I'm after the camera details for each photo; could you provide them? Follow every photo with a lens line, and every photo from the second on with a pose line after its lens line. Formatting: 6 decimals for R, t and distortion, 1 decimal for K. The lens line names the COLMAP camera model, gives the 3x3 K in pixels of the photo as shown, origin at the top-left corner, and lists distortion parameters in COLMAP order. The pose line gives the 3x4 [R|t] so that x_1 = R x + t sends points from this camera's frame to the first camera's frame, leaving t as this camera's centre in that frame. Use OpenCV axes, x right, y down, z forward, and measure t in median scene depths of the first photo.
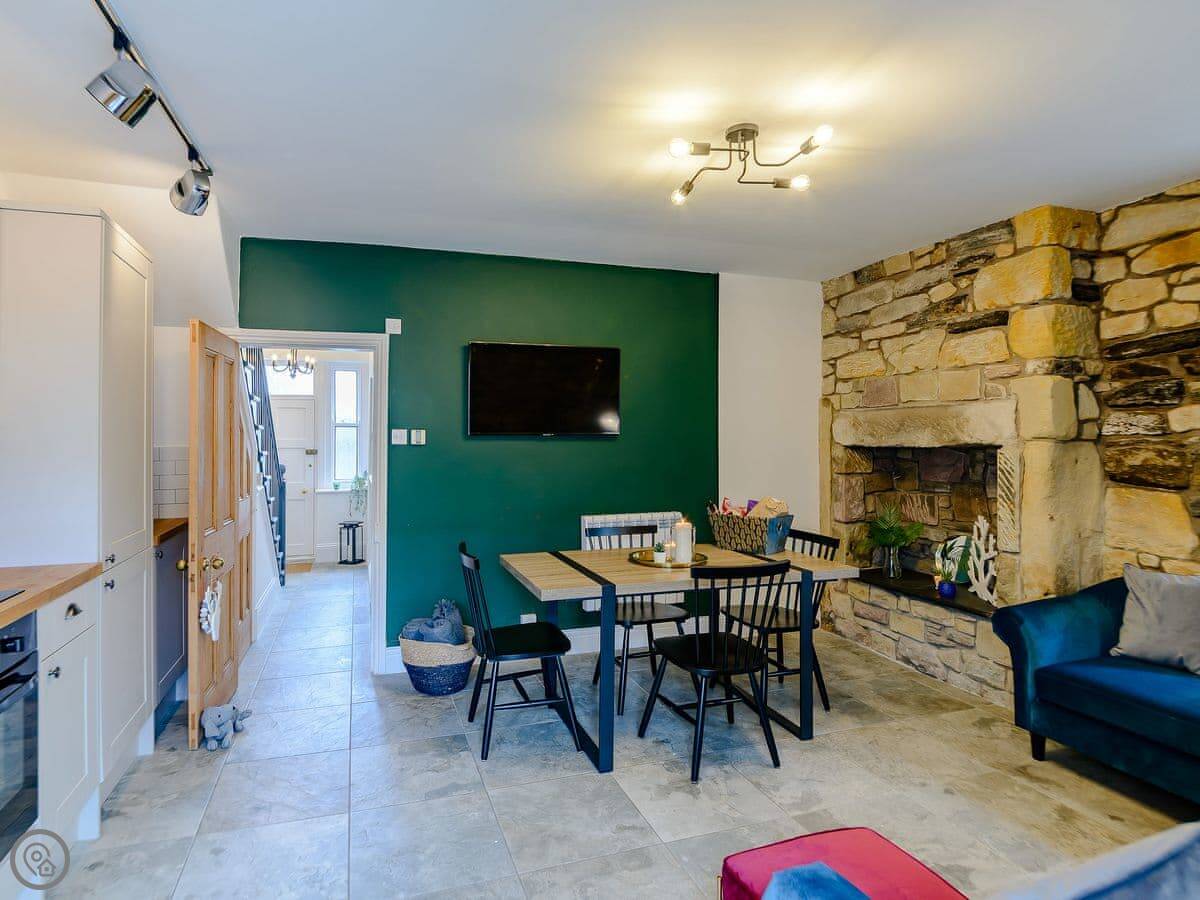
lens RADIAL K [[613.4, 0, 545.7], [0, 613.4, 446.4], [0, 0, 1]] dist [-0.001469, -0.008074]
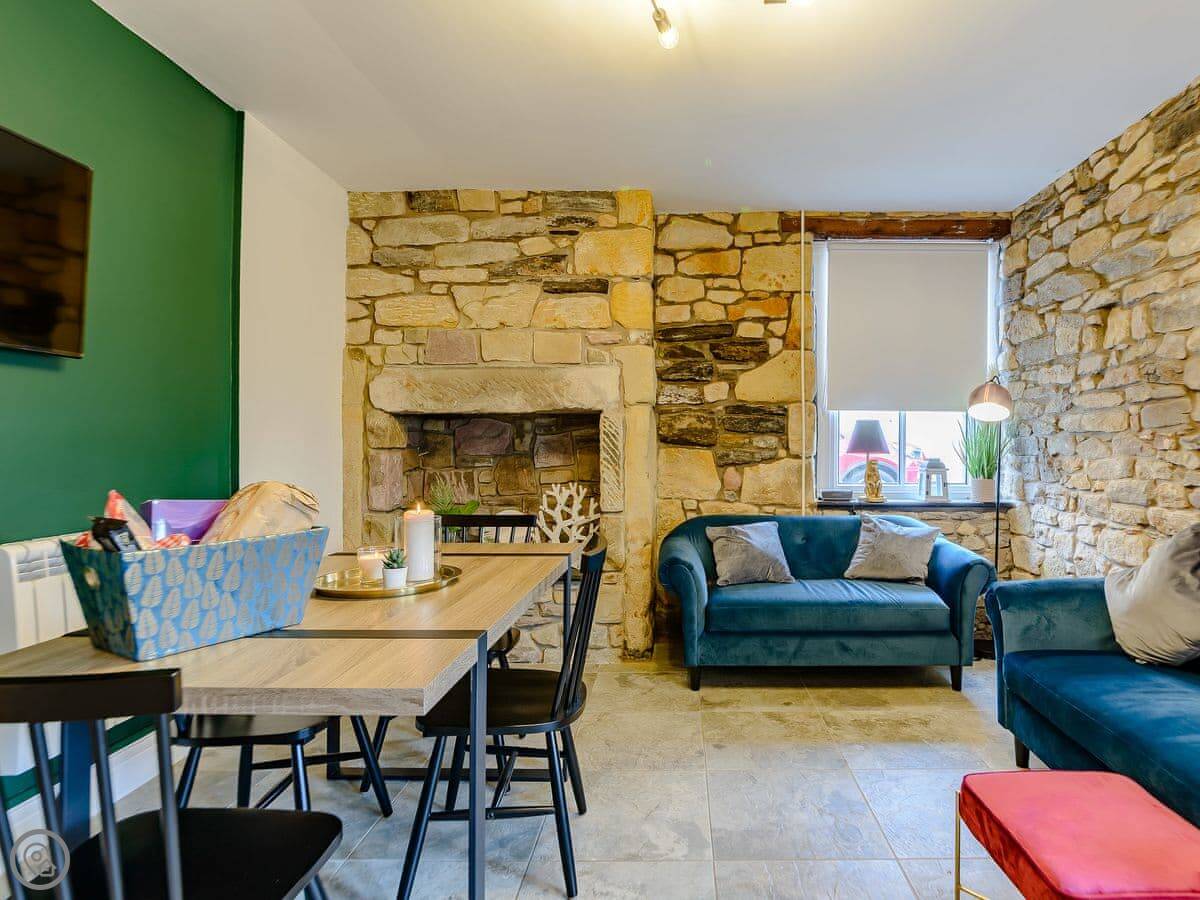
lens RADIAL K [[655.1, 0, 673.7], [0, 655.1, 450.3], [0, 0, 1]] dist [-0.002531, -0.001070]
pose [[0.291709, -0.005209, 0.956493, -0.276078], [0.005241, 0.999979, 0.003848, 0.062837], [-0.956493, 0.003890, 0.291730, 0.570625]]
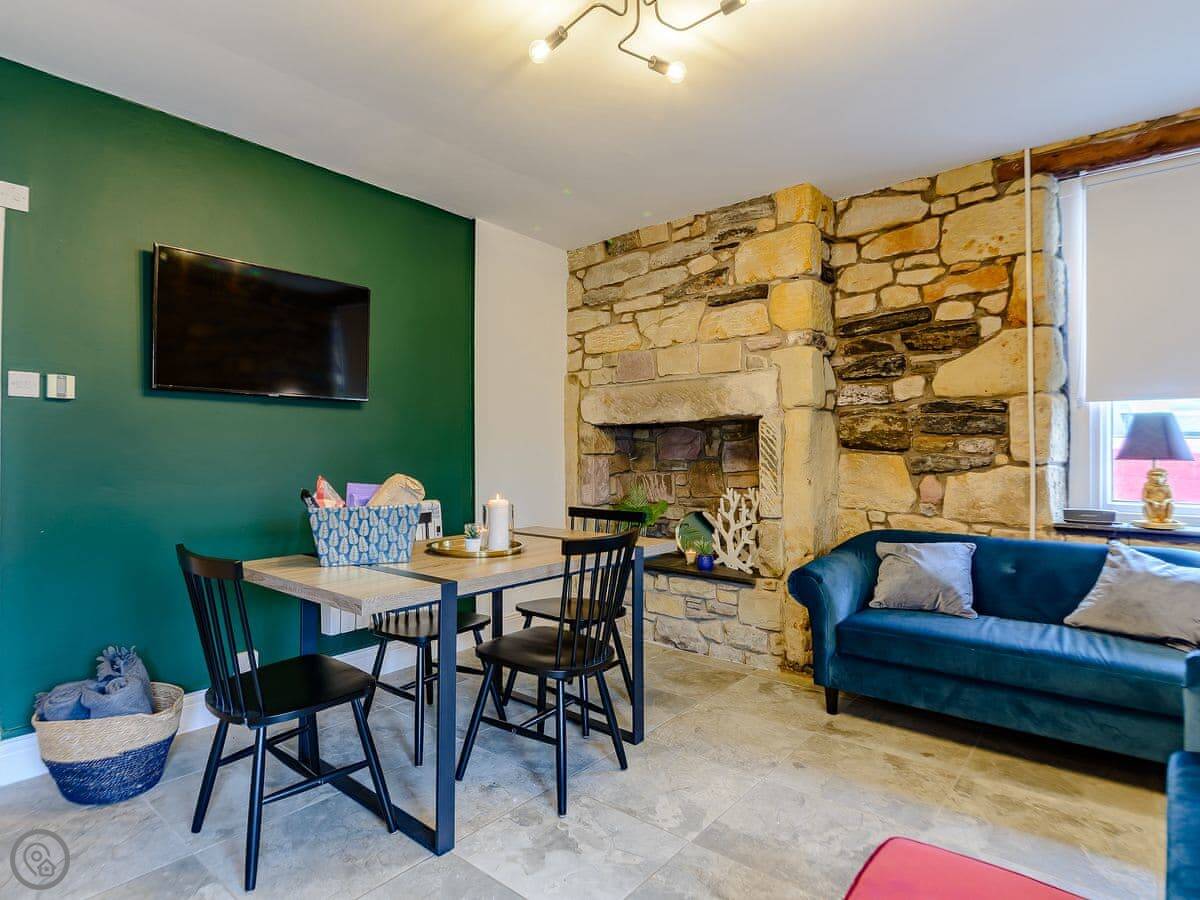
lens RADIAL K [[646.3, 0, 513.3], [0, 646.3, 457.9], [0, 0, 1]] dist [0.003636, -0.014234]
pose [[0.872354, -0.004600, 0.488854, -0.152622], [0.004781, 0.999988, 0.000879, 0.067460], [-0.488852, 0.001571, 0.872365, 0.258928]]
